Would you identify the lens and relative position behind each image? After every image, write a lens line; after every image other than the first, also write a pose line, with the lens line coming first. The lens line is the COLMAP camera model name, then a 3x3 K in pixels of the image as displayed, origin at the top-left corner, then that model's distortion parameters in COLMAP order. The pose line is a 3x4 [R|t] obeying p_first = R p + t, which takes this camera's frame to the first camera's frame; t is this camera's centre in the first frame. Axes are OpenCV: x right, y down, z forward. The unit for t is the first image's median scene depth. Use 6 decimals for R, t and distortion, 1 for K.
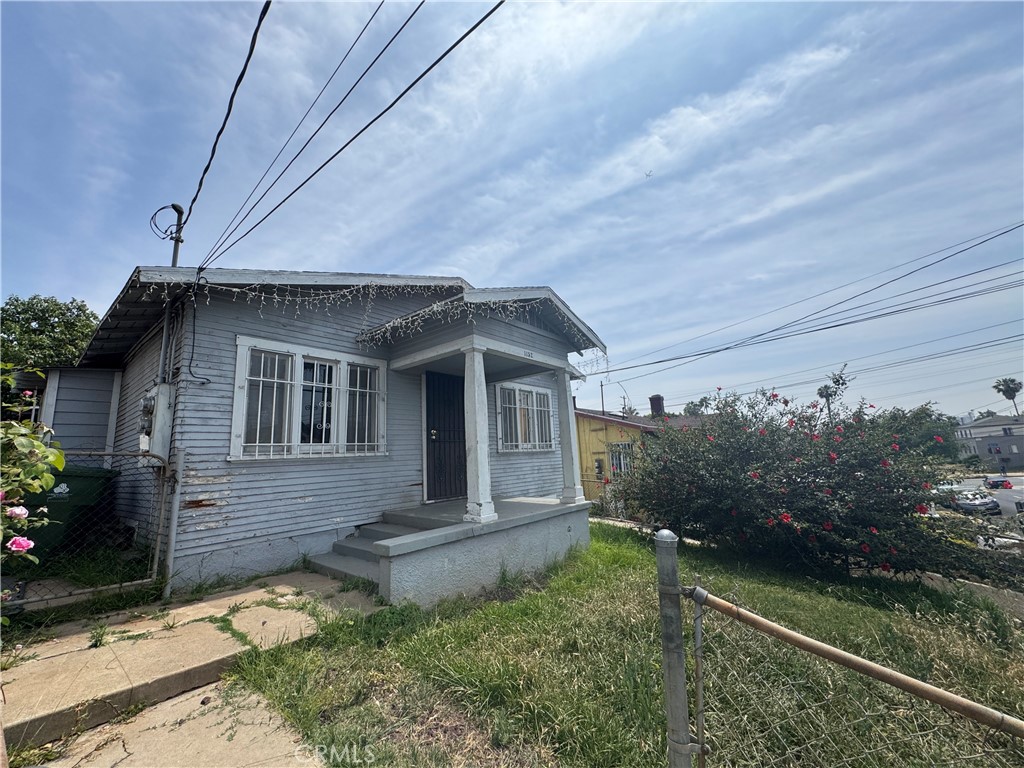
lens RADIAL K [[409.7, 0, 513.7], [0, 409.7, 382.5], [0, 0, 1]] dist [-0.002733, 0.000125]
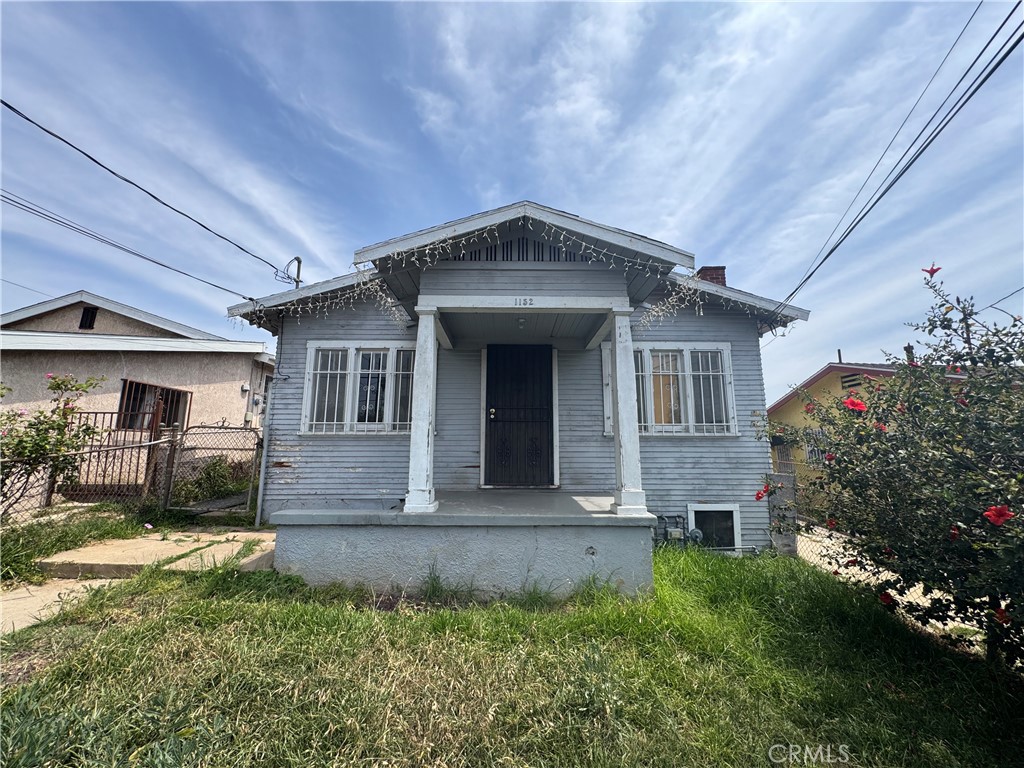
lens RADIAL K [[409.7, 0, 512.9], [0, 409.7, 384.4], [0, 0, 1]] dist [-0.002733, 0.000125]
pose [[0.638036, -0.079645, -0.765876, 0.685856], [0.106454, 0.994209, -0.014706, 0.104745], [0.762612, -0.072148, 0.642820, 0.591762]]
